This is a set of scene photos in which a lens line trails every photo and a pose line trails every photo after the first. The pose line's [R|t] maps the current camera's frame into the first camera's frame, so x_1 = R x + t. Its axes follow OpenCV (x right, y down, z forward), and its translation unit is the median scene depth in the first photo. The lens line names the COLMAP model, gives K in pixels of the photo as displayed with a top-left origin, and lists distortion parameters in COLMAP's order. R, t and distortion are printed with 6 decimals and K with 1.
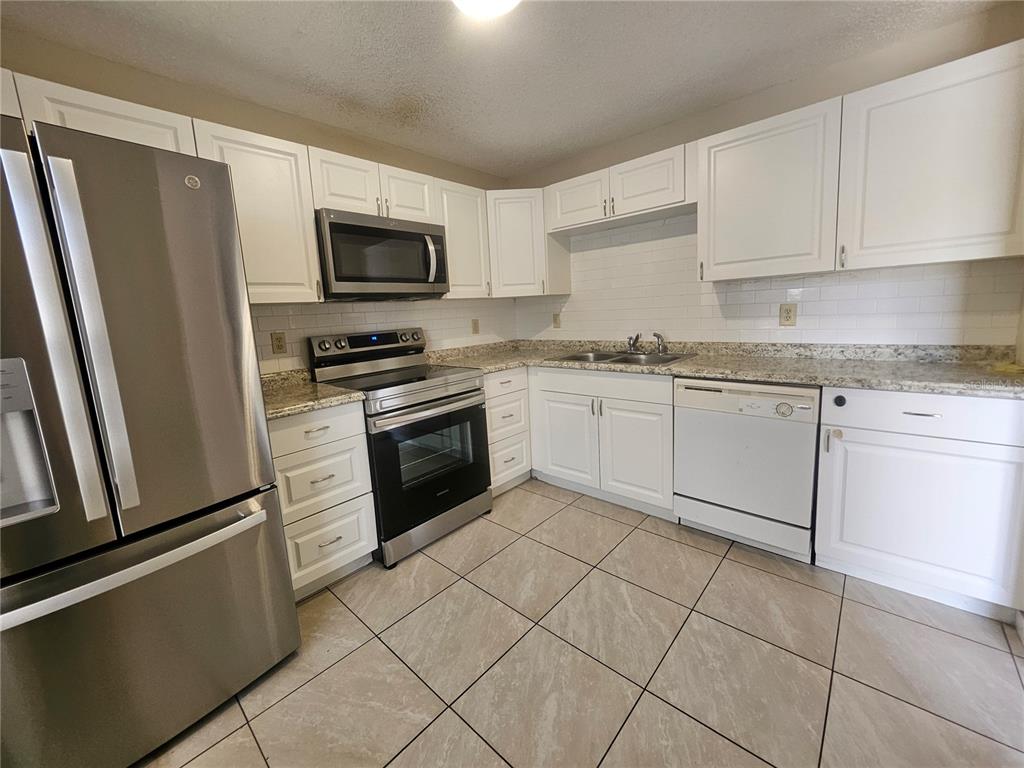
lens RADIAL K [[406.0, 0, 510.3], [0, 406.0, 368.6], [0, 0, 1]] dist [0.000992, -0.000025]
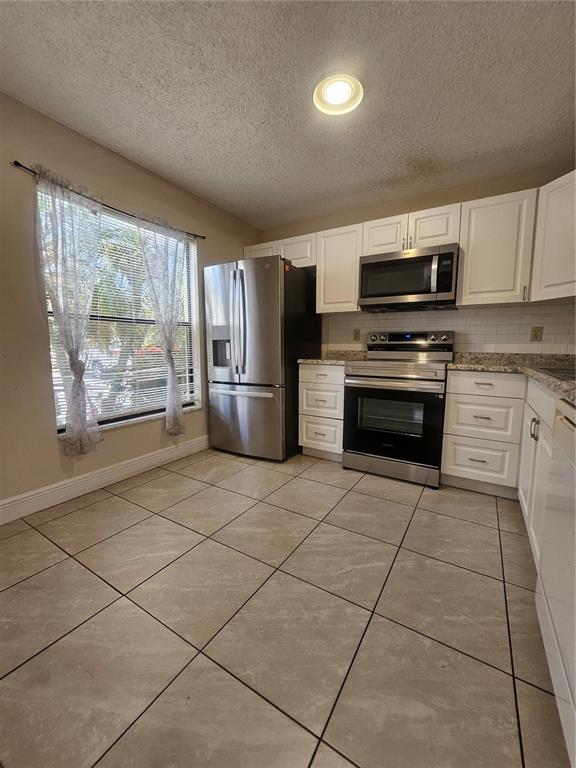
lens RADIAL K [[304.5, 0, 303.0], [0, 304.5, 385.2], [0, 0, 1]] dist [0.000992, -0.000025]
pose [[0.208749, 0.179032, -0.961442, 0.747884], [-0.160727, 0.976014, 0.146848, -0.003785], [0.964671, 0.123876, 0.232518, 0.452509]]
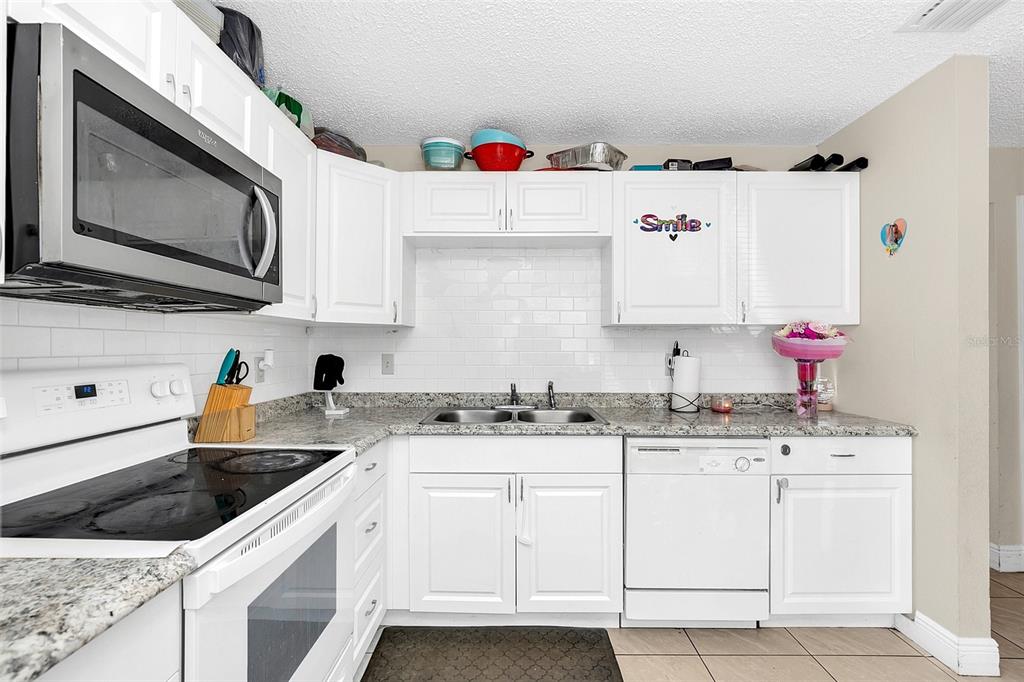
lens RADIAL K [[466.7, 0, 513.5], [0, 466.7, 344.5], [0, 0, 1]] dist [-0.005770, -0.000446]
pose [[0.741944, 0.058639, 0.667893, -0.373520], [0.054579, 0.987579, -0.147337, -0.034919], [-0.668237, 0.145769, 0.729528, 0.426760]]
